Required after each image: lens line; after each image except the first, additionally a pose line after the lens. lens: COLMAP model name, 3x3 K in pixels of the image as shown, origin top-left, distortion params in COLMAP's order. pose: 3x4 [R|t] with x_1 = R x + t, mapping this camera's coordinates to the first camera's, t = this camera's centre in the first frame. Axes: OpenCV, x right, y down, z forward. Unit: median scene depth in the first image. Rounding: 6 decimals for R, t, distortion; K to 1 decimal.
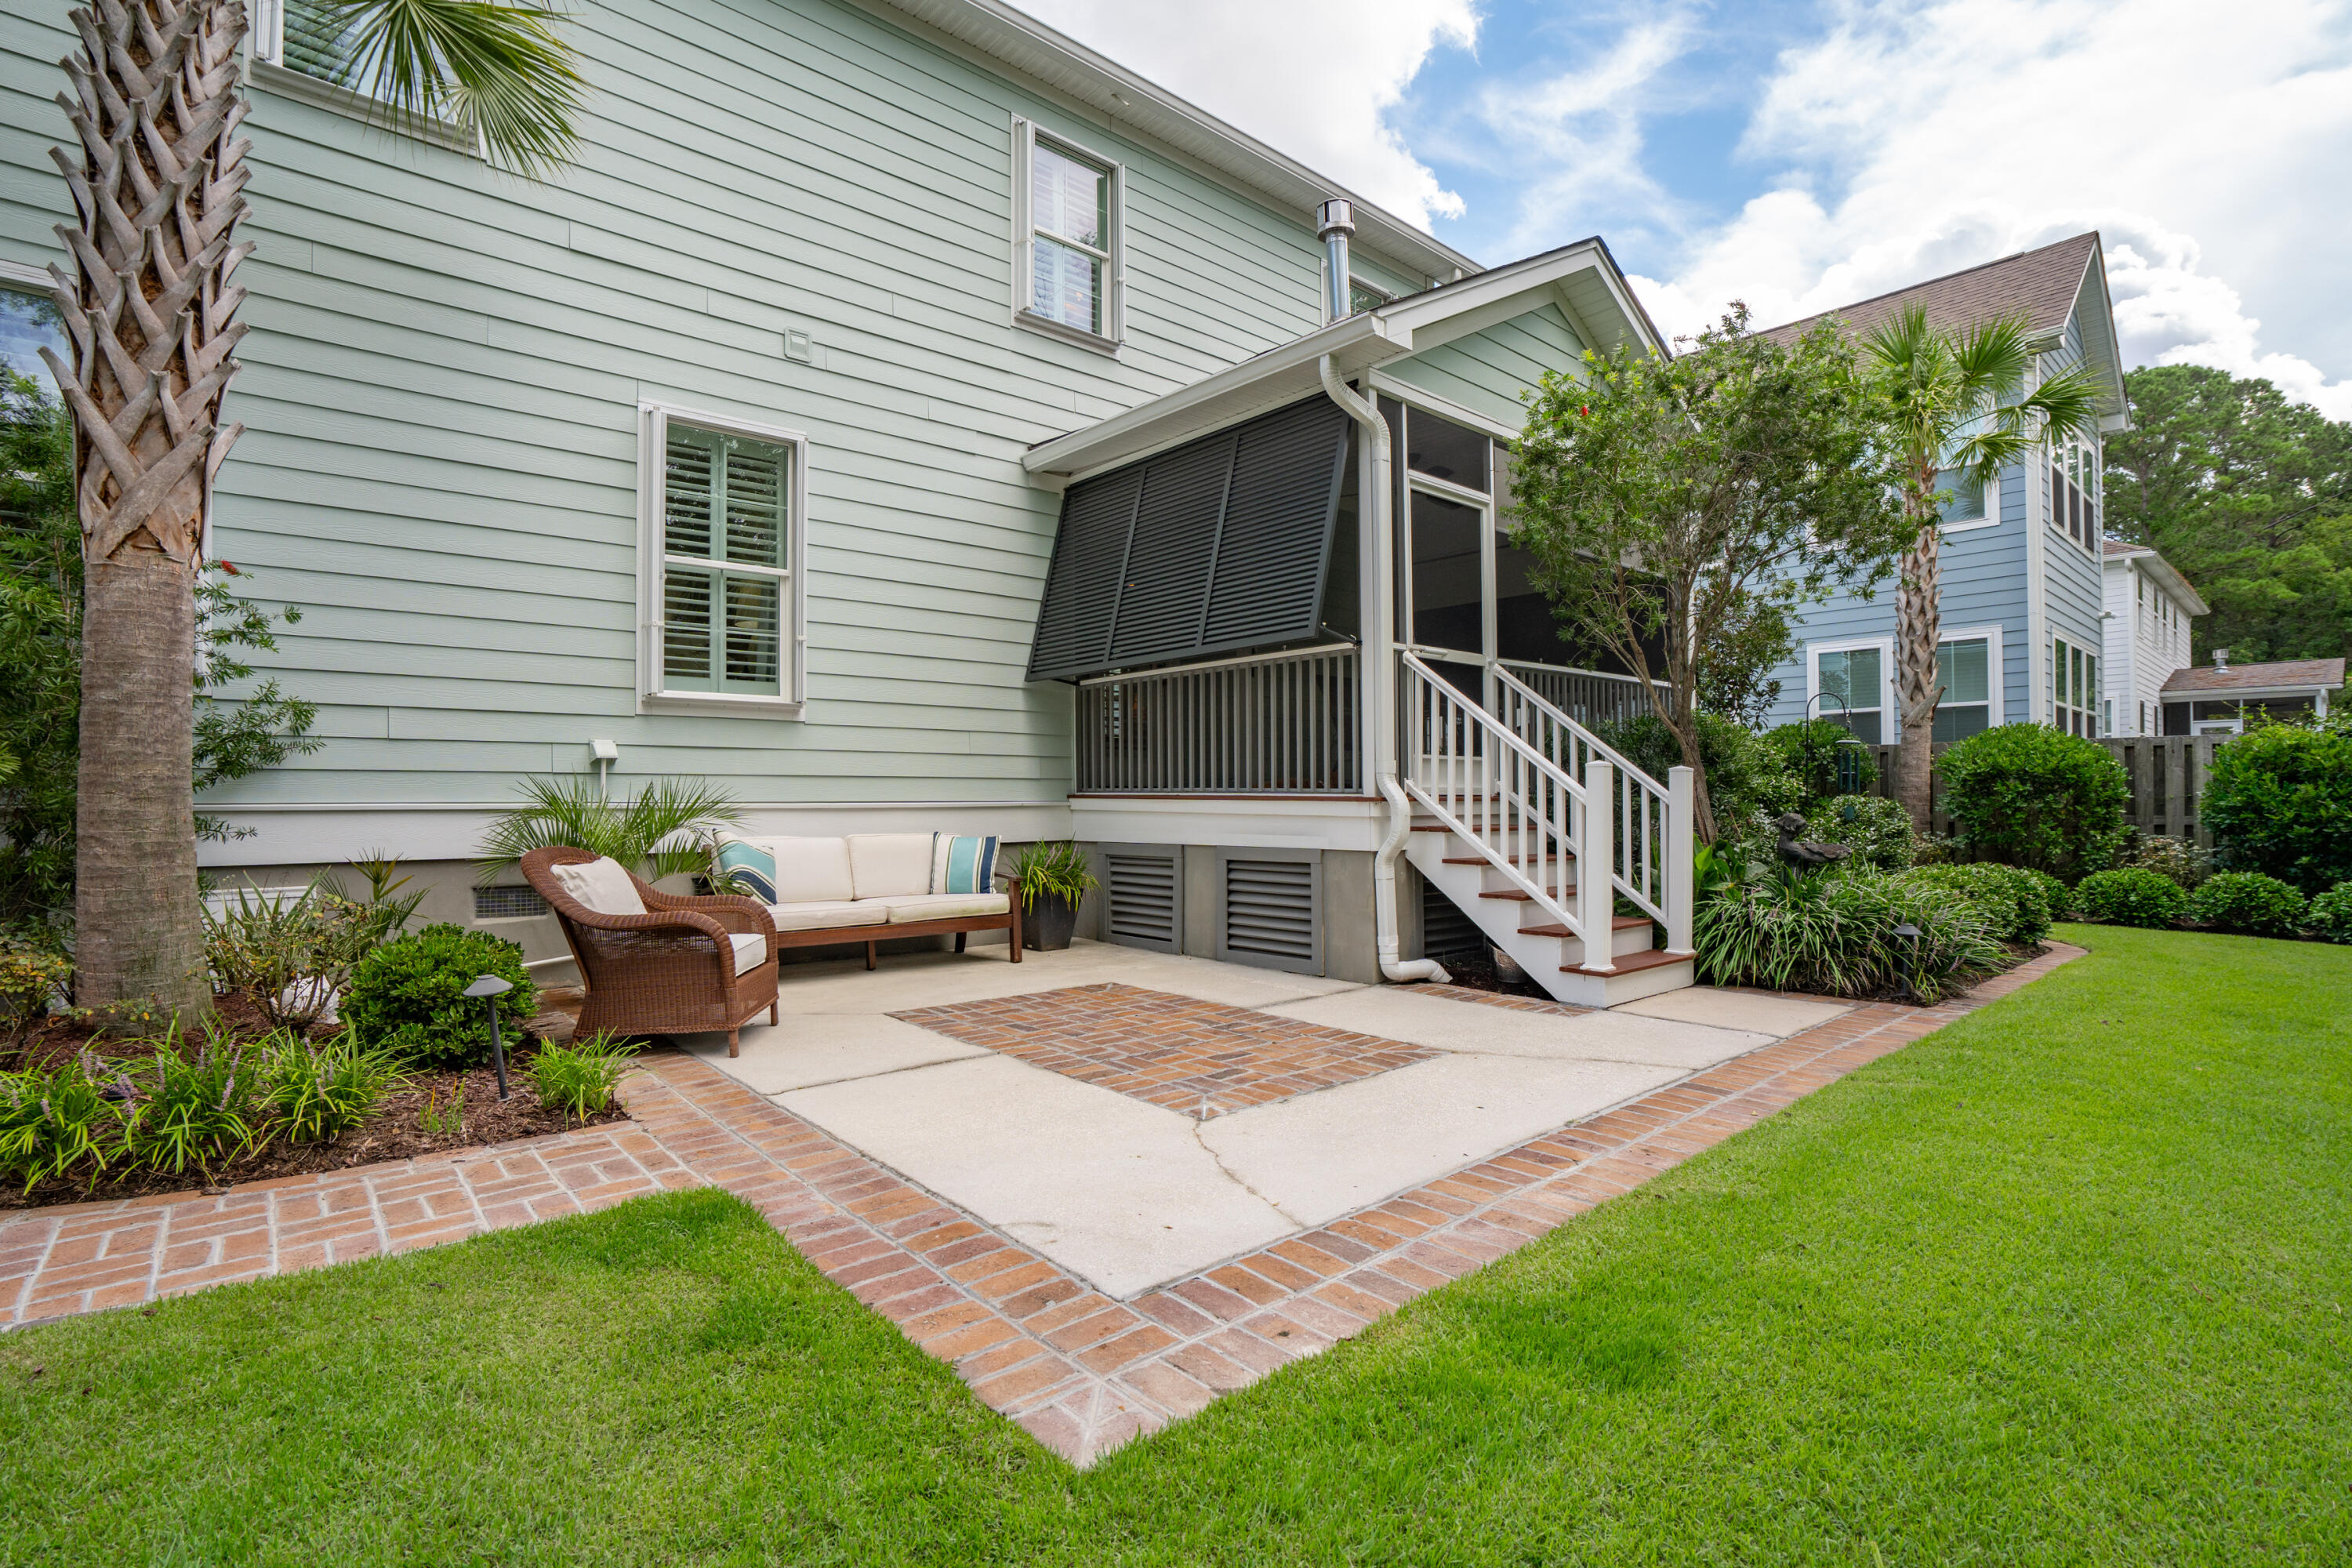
lens RADIAL K [[1117.8, 0, 1170.2], [0, 1117.8, 768.6], [0, 0, 1]] dist [-0.046507, 0.017509]
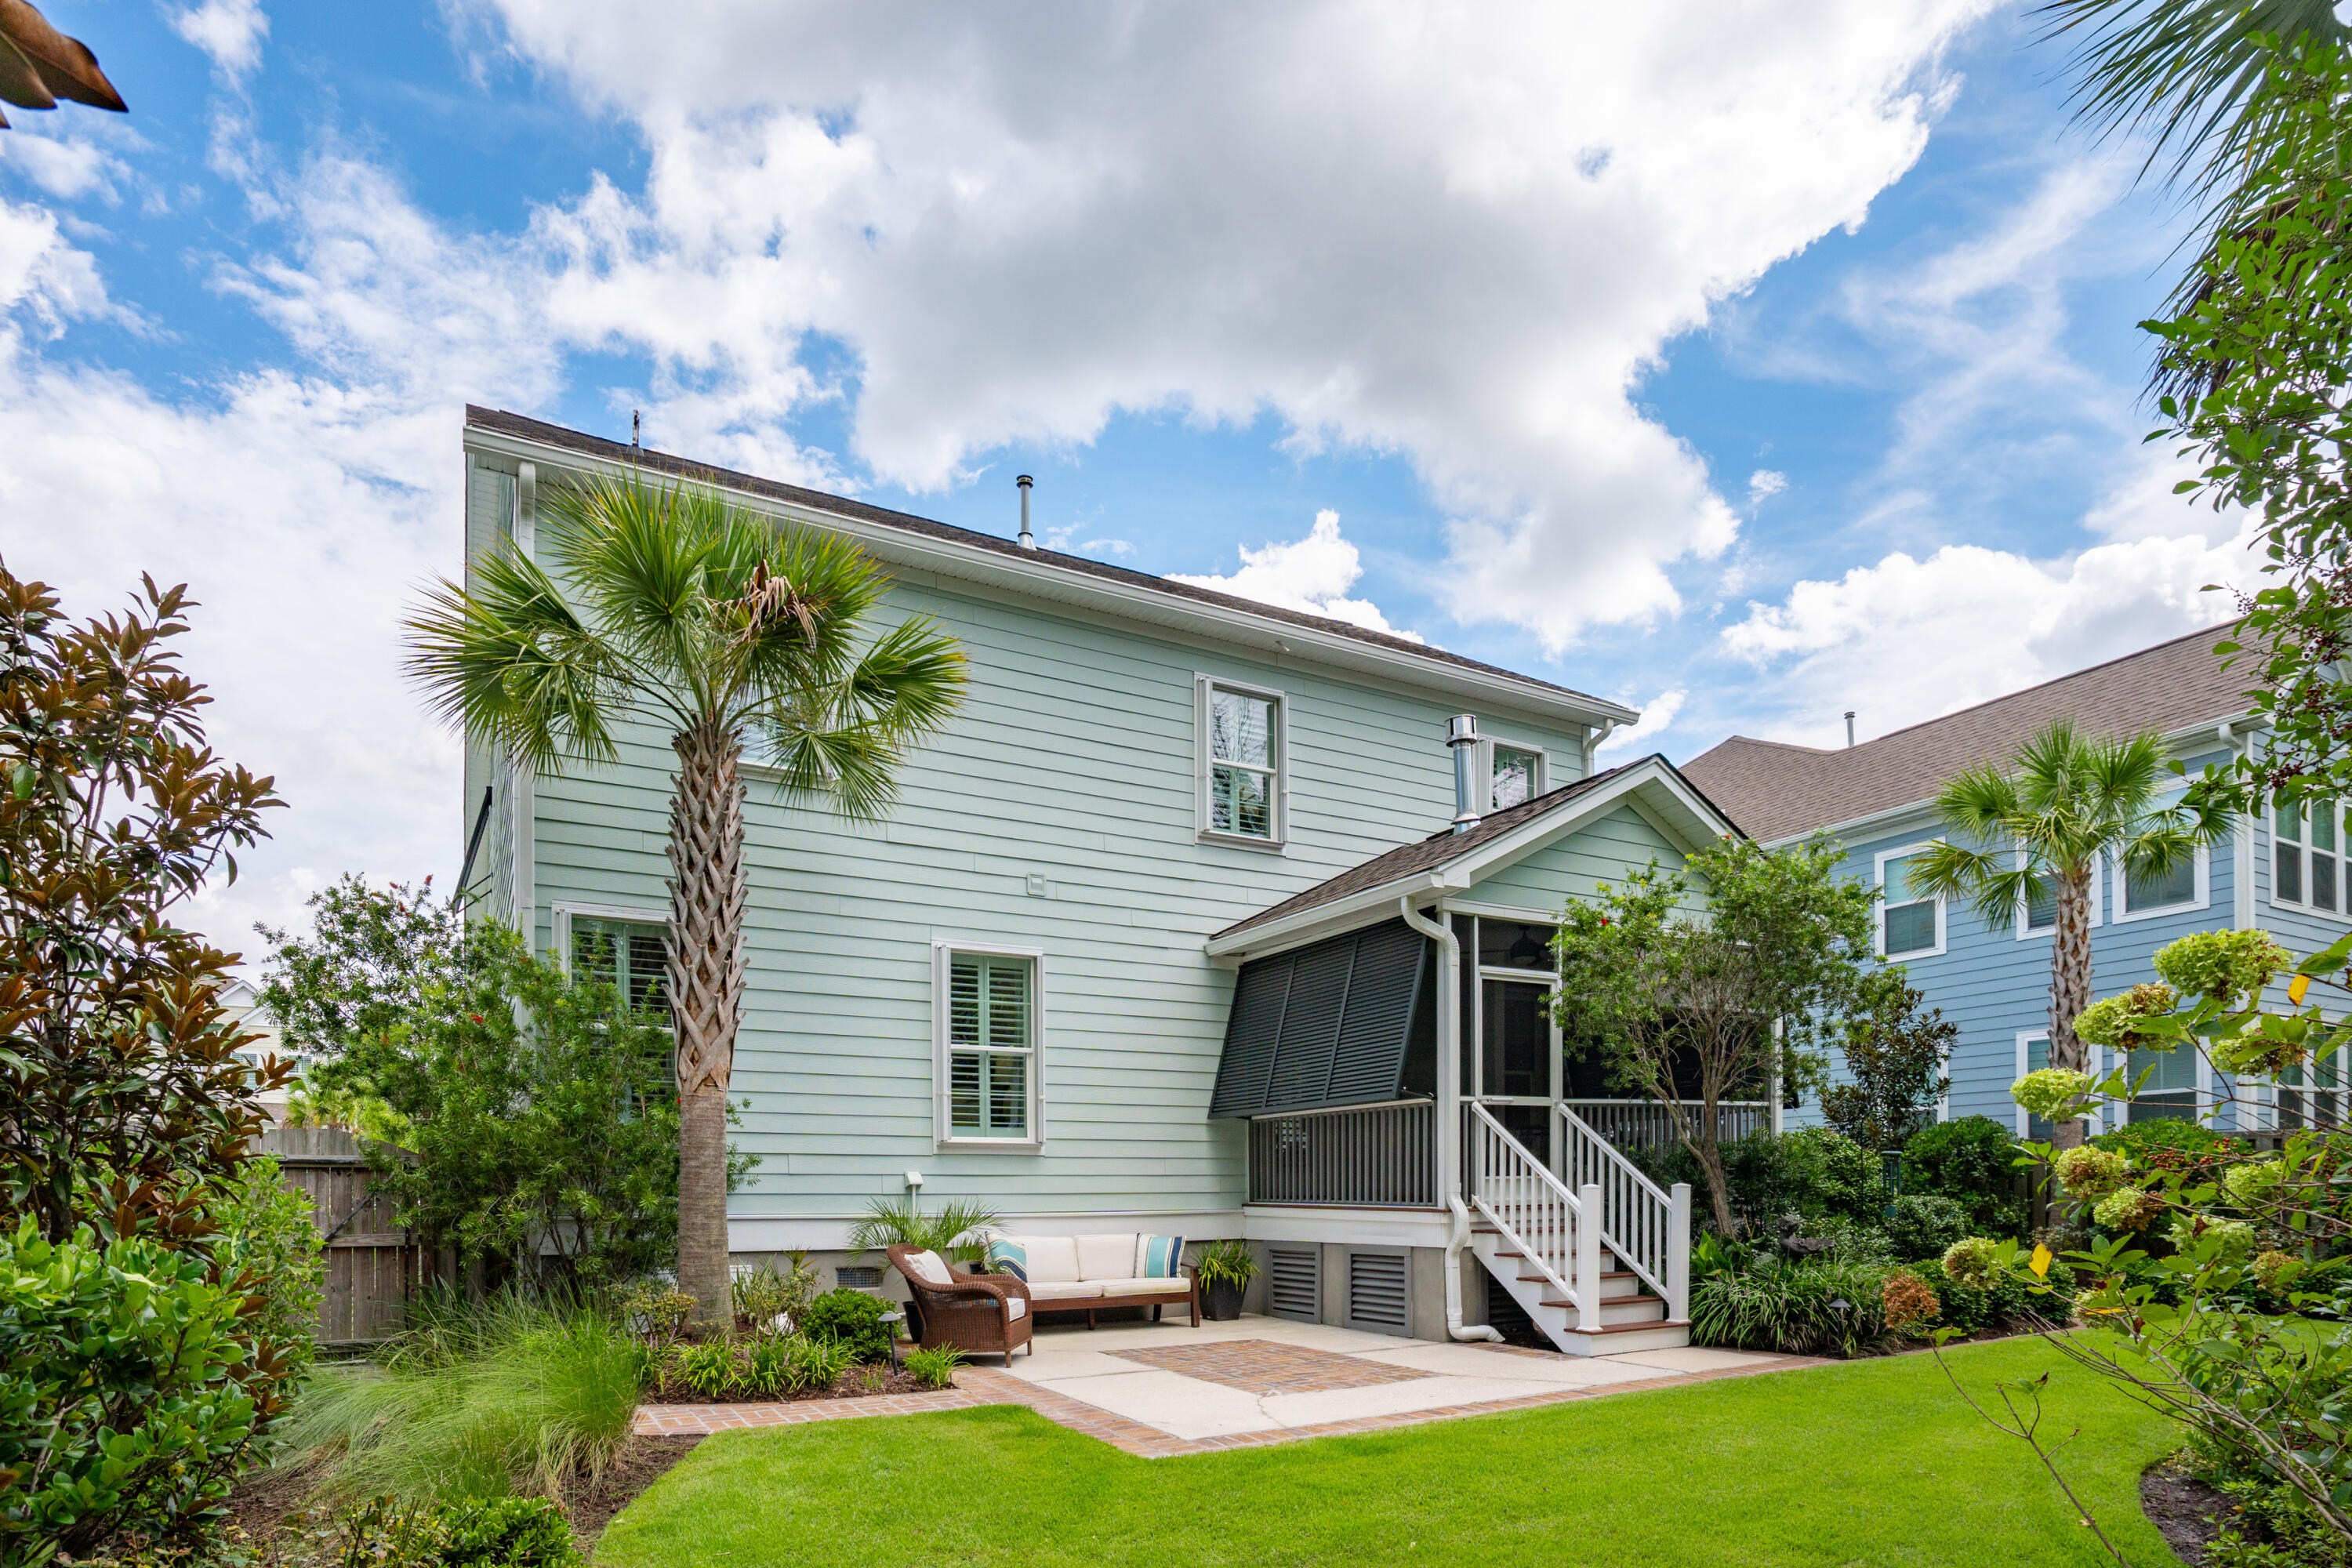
lens RADIAL K [[1453.6, 0, 1339.0], [0, 1453.6, 1175.6], [0, 0, 1]] dist [-0.002966, -0.000794]
pose [[0.994484, -0.004672, -0.104788, 0.242087], [0.006394, 0.999850, 0.016107, -0.045337], [0.104697, -0.016688, 0.994364, -0.820154]]
